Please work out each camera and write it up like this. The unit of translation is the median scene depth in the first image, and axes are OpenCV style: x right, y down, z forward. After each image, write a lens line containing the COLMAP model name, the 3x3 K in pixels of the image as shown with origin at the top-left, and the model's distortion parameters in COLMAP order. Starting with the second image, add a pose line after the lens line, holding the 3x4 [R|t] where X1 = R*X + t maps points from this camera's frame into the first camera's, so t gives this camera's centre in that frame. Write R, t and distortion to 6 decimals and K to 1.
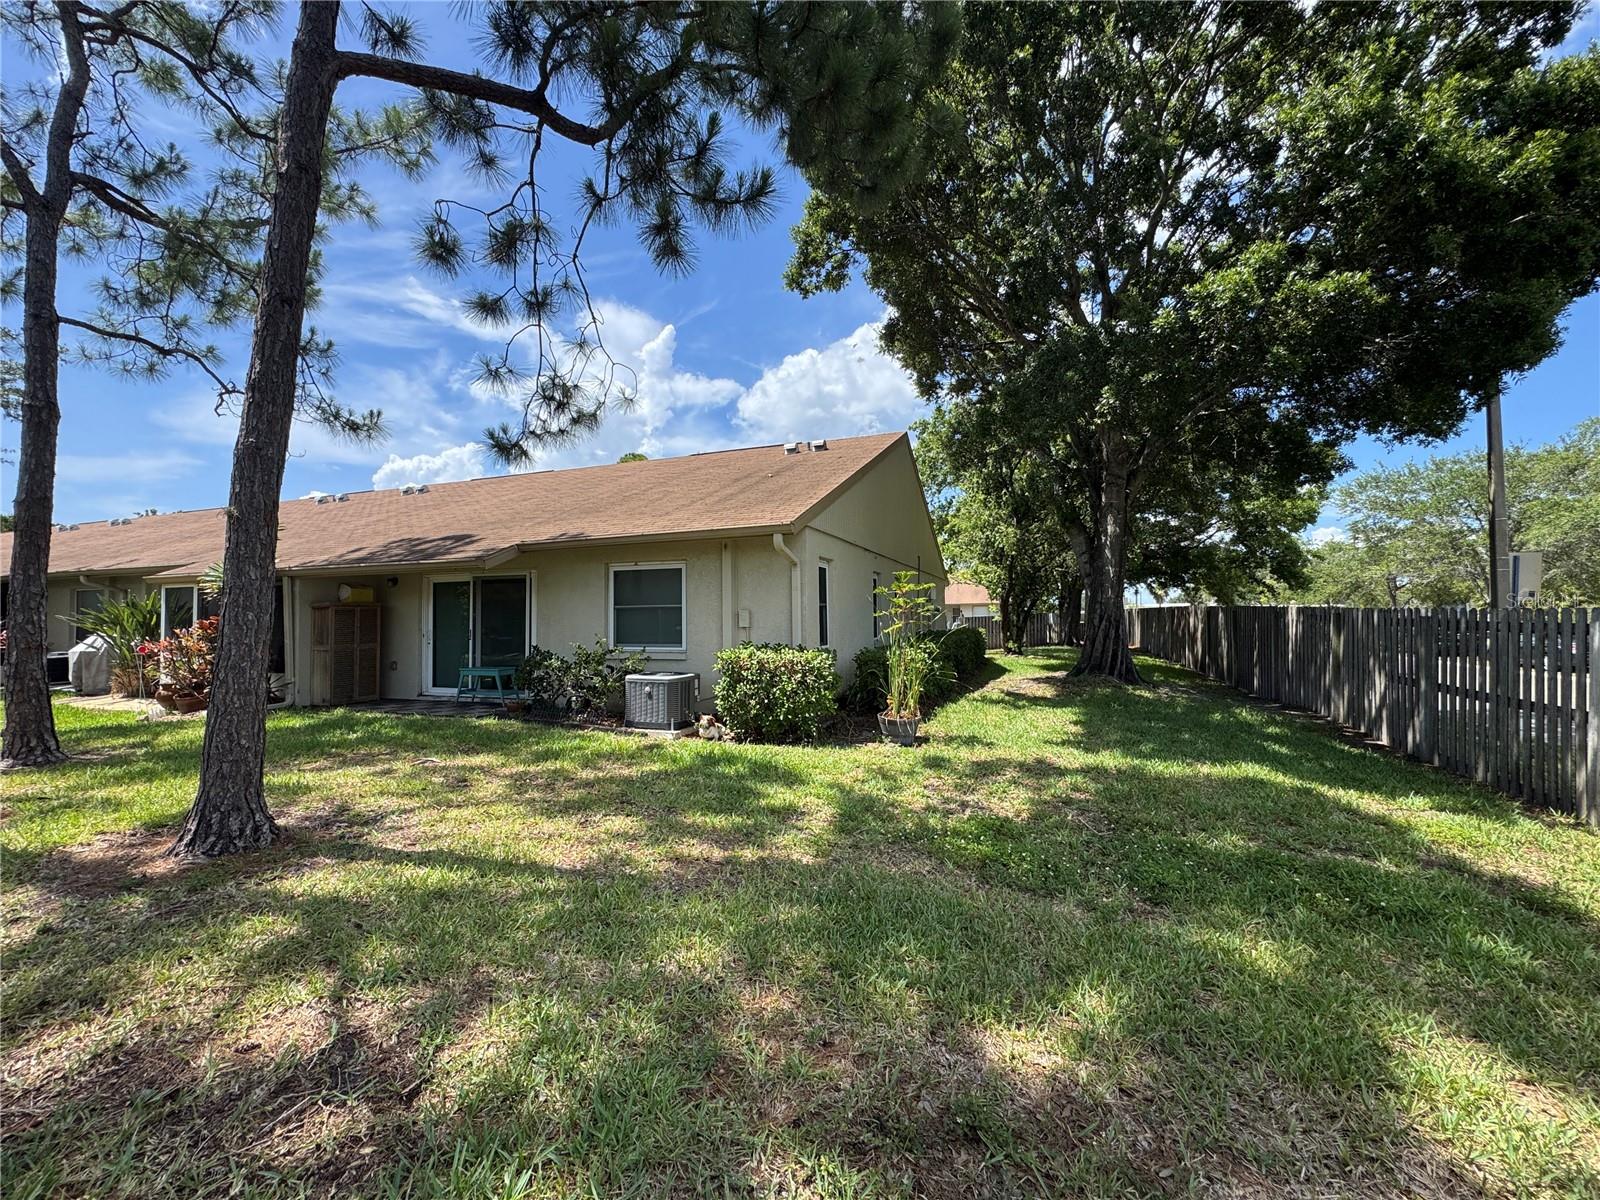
lens RADIAL K [[636.6, 0, 798.4], [0, 636.6, 599.2], [0, 0, 1]] dist [-0.004050, 0.000649]
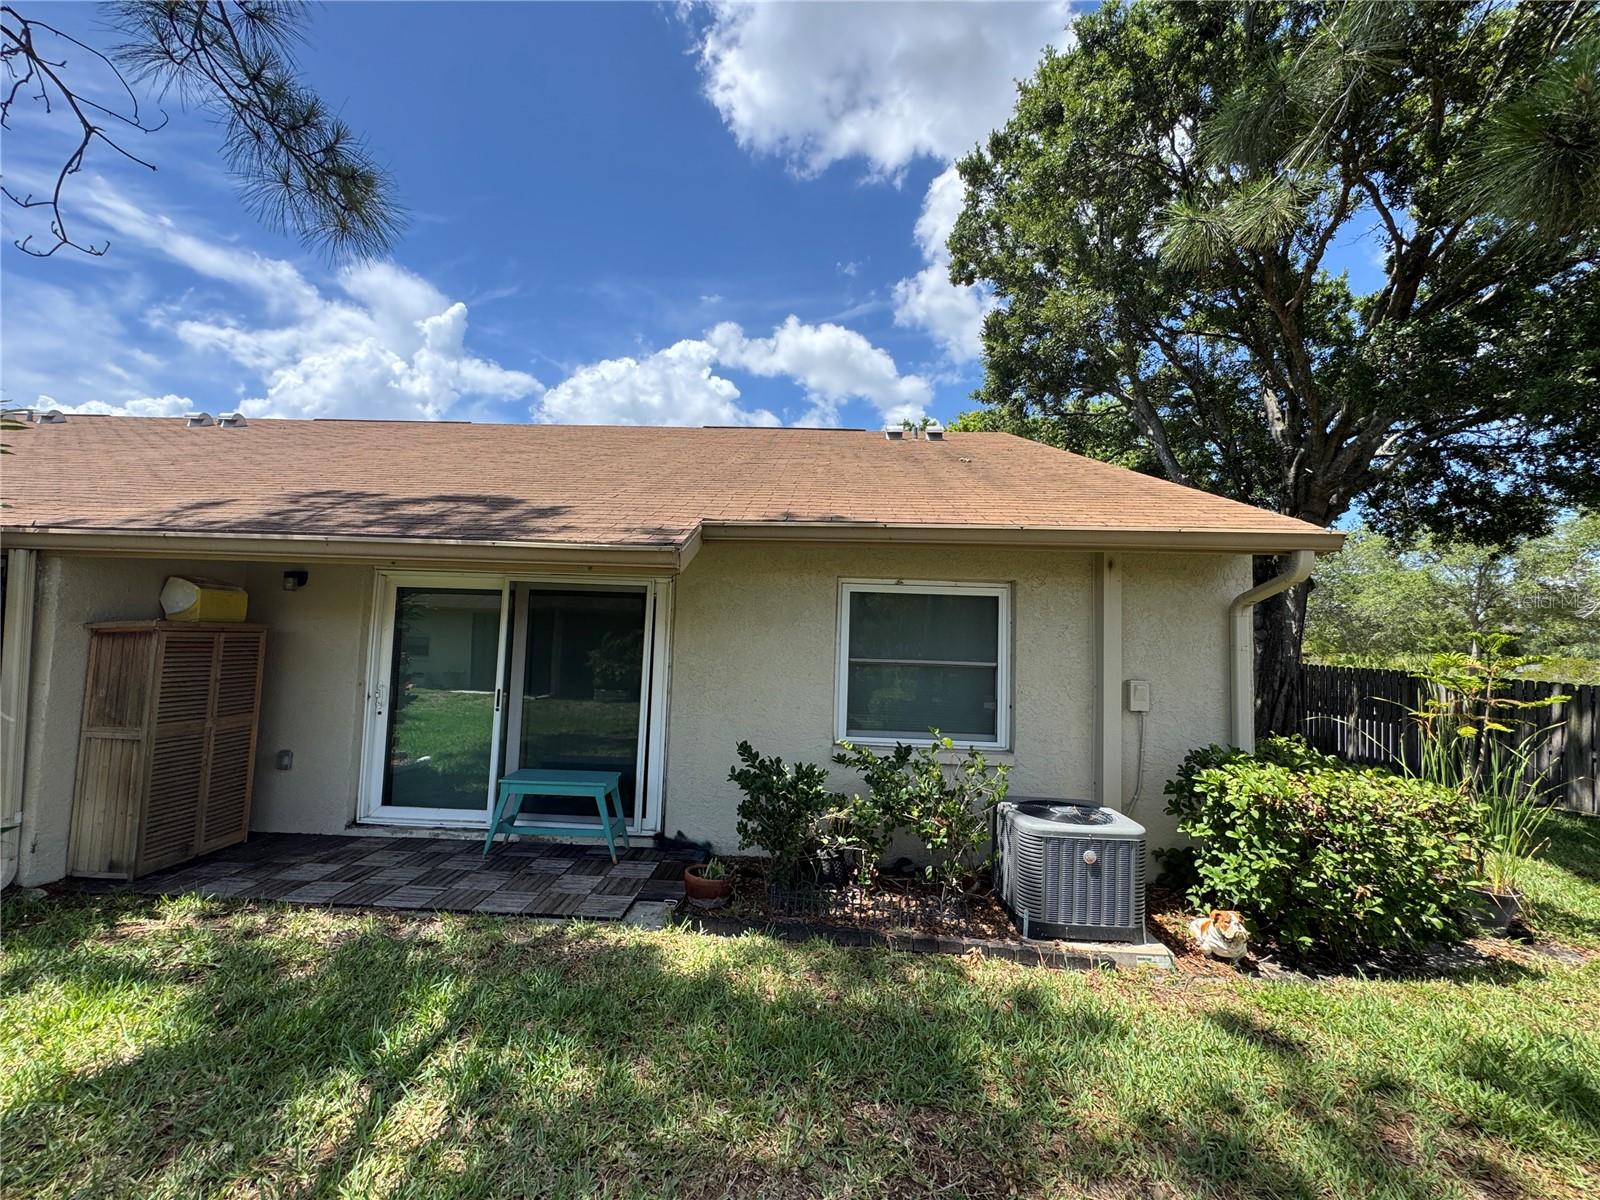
lens RADIAL K [[636.6, 0, 798.4], [0, 636.6, 599.2], [0, 0, 1]] dist [-0.004050, 0.000649]
pose [[0.949027, 0.061196, 0.309197, -0.455623], [-0.051812, 0.997915, -0.038480, -0.014581], [-0.310907, 0.020499, 0.950219, 0.467540]]
